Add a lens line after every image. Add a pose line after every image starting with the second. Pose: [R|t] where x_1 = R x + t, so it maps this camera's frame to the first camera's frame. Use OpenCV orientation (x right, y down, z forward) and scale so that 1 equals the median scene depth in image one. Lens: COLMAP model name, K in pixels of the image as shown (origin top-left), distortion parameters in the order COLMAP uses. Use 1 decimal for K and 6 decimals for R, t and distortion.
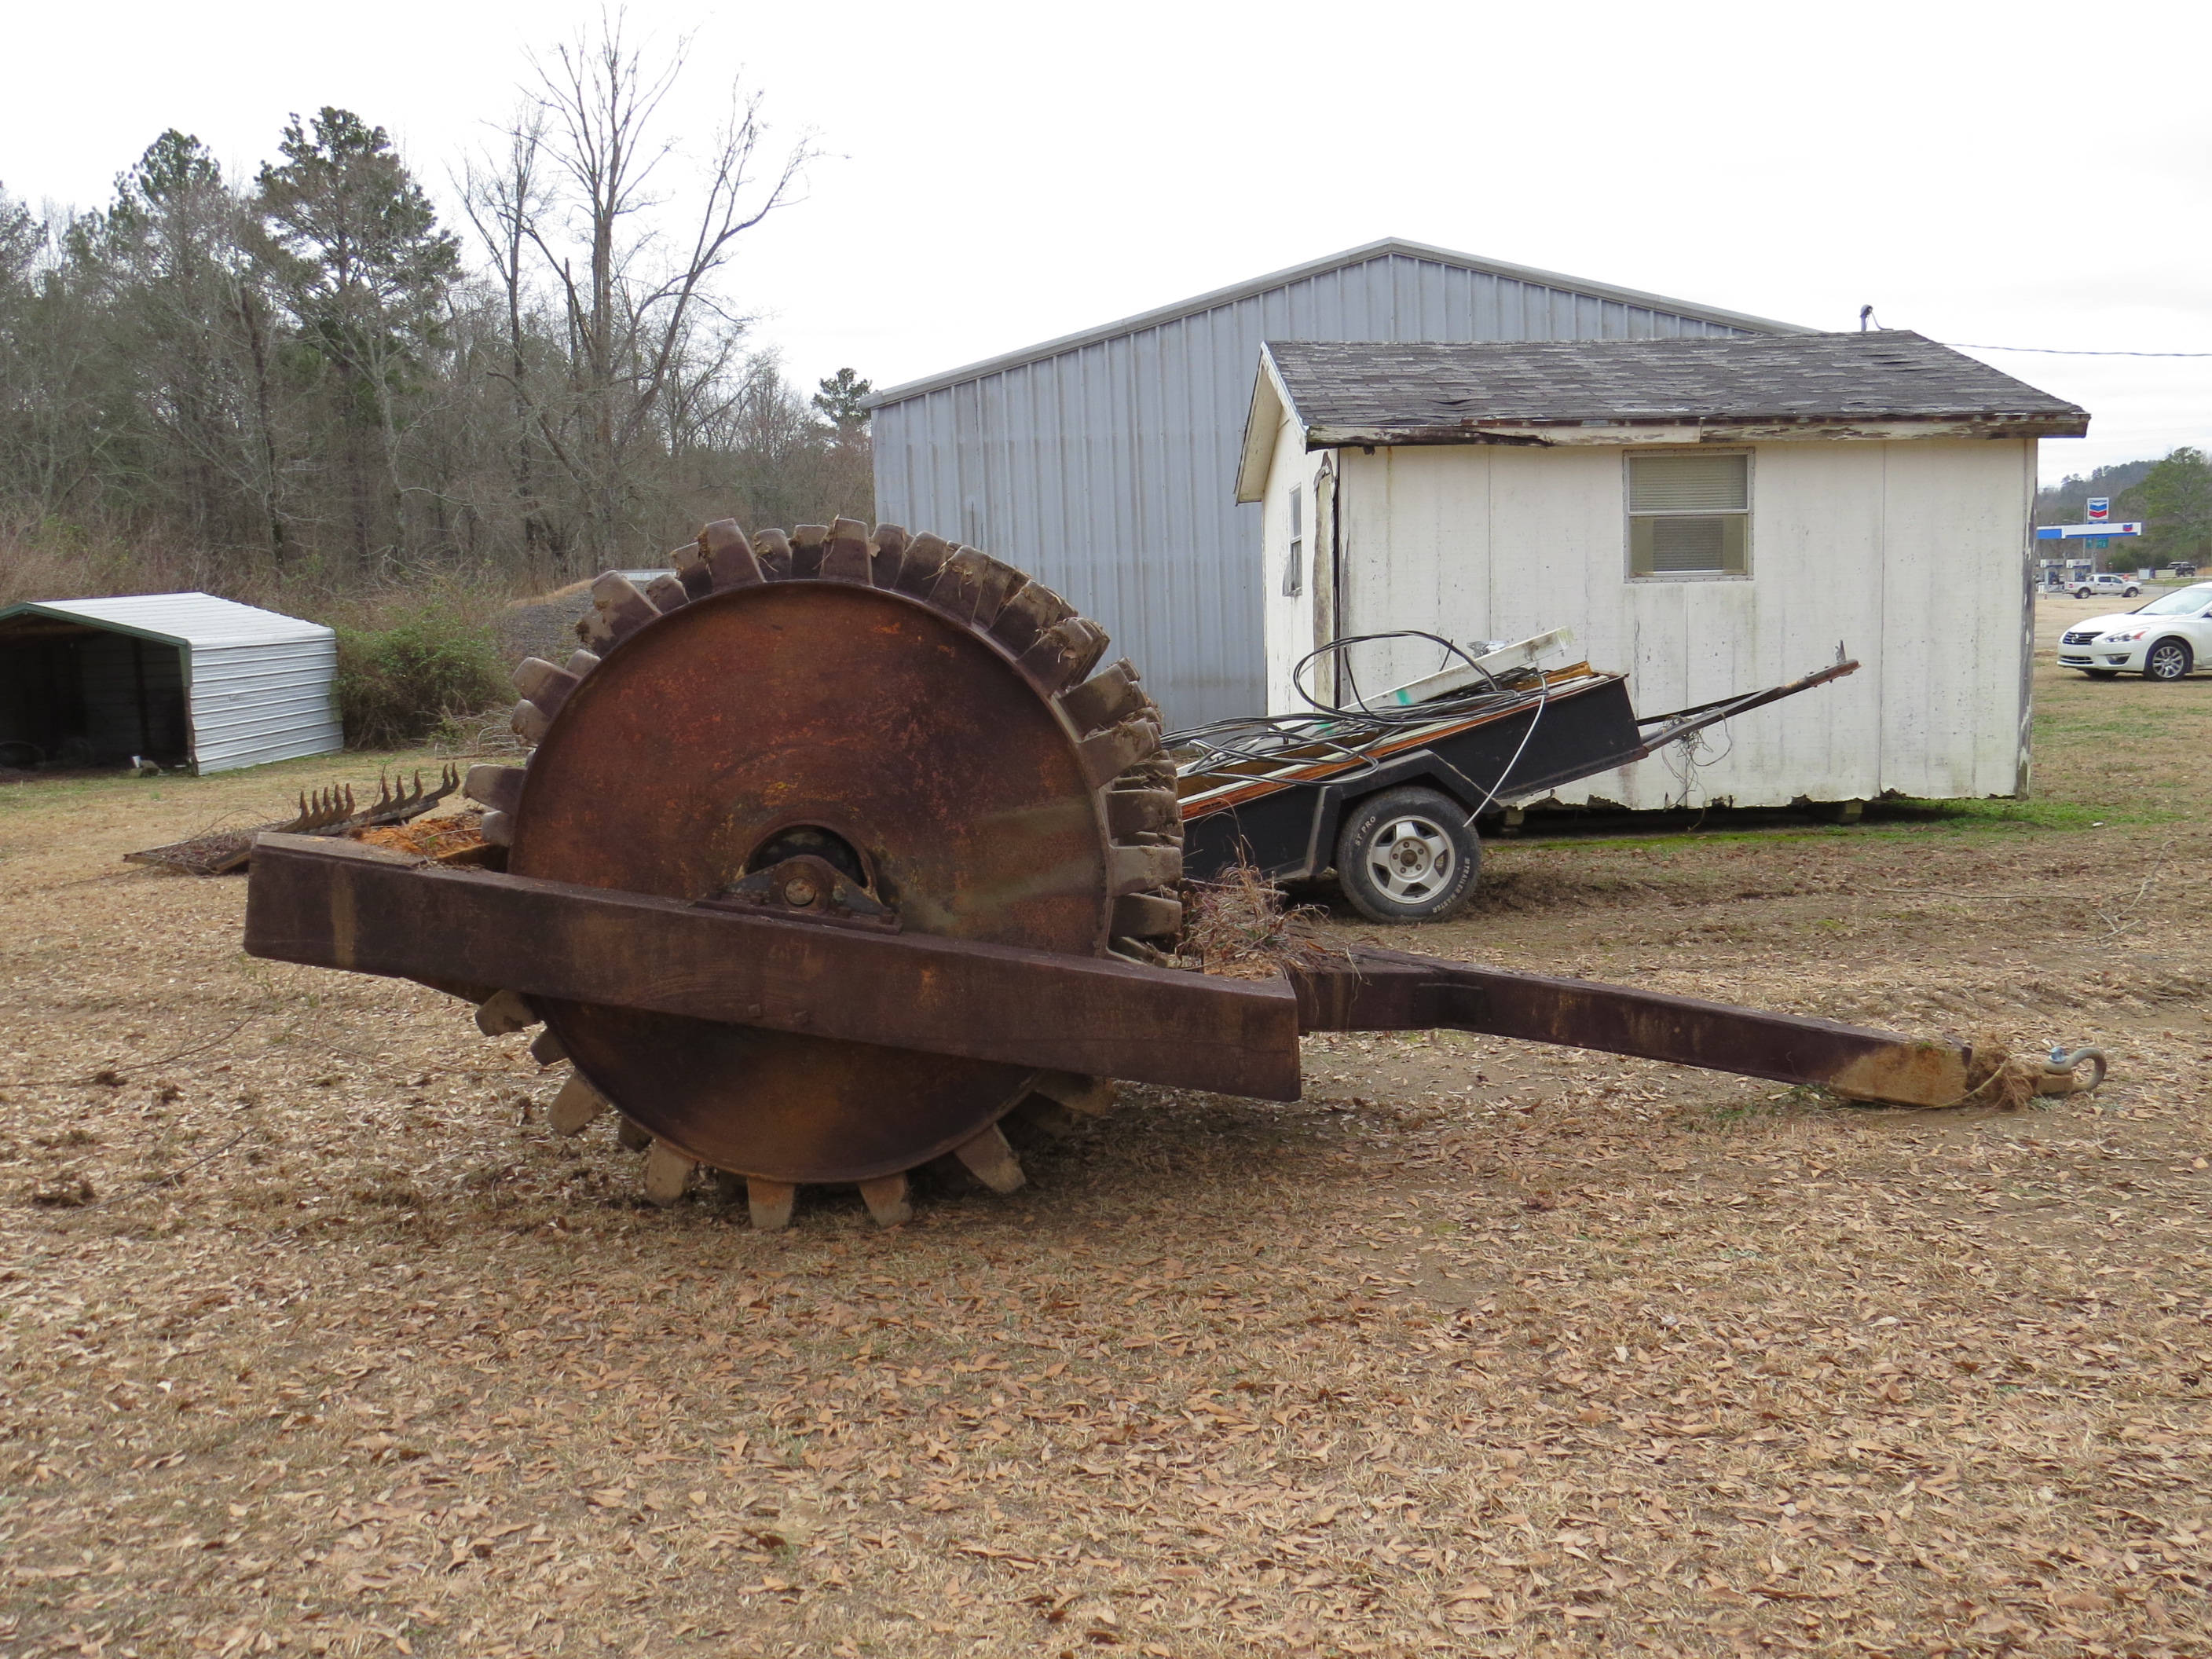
lens RADIAL K [[2072.9, 0, 1106.7], [0, 2072.9, 836.7], [0, 0, 1]] dist [-0.021893, 0.000000]
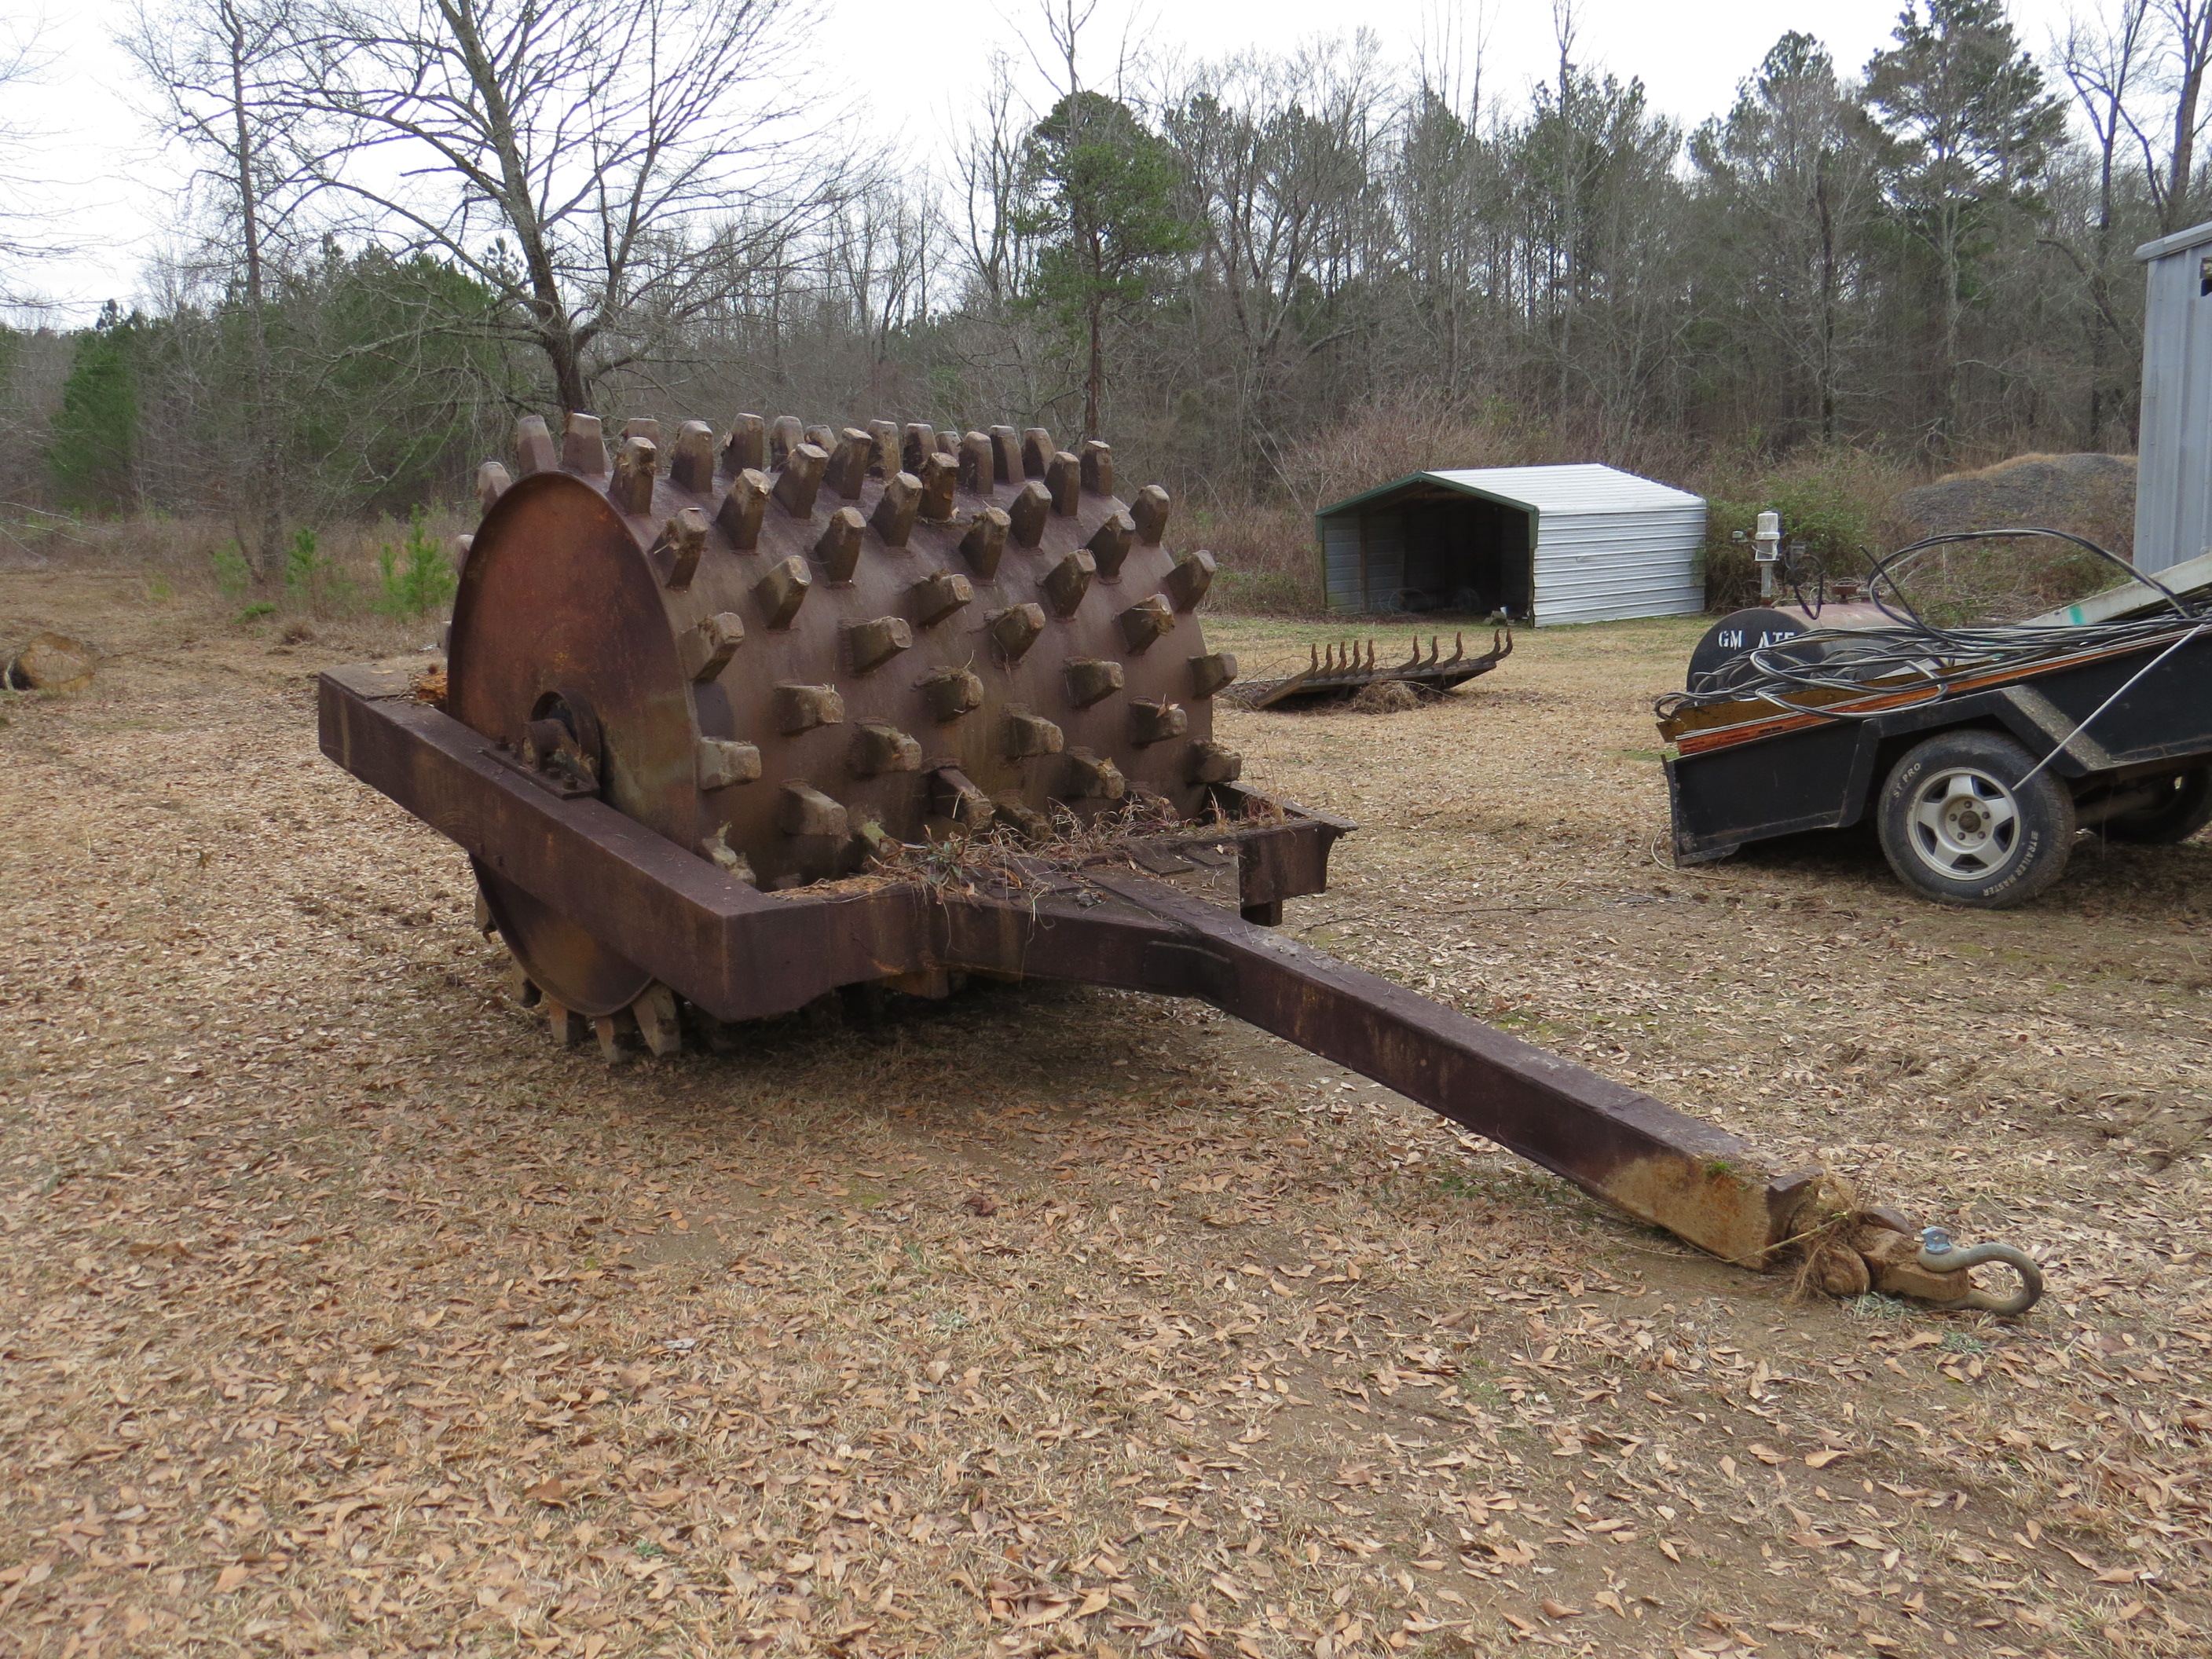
lens RADIAL K [[1919.4, 0, 1106.5], [0, 1919.4, 821.8], [0, 0, 1]] dist [-0.017235, 0.006253]
pose [[0.711307, 0.132150, -0.690347, 0.133670], [-0.084909, 0.991129, 0.102240, -0.011614], [0.697734, -0.014107, 0.716218, 0.082528]]
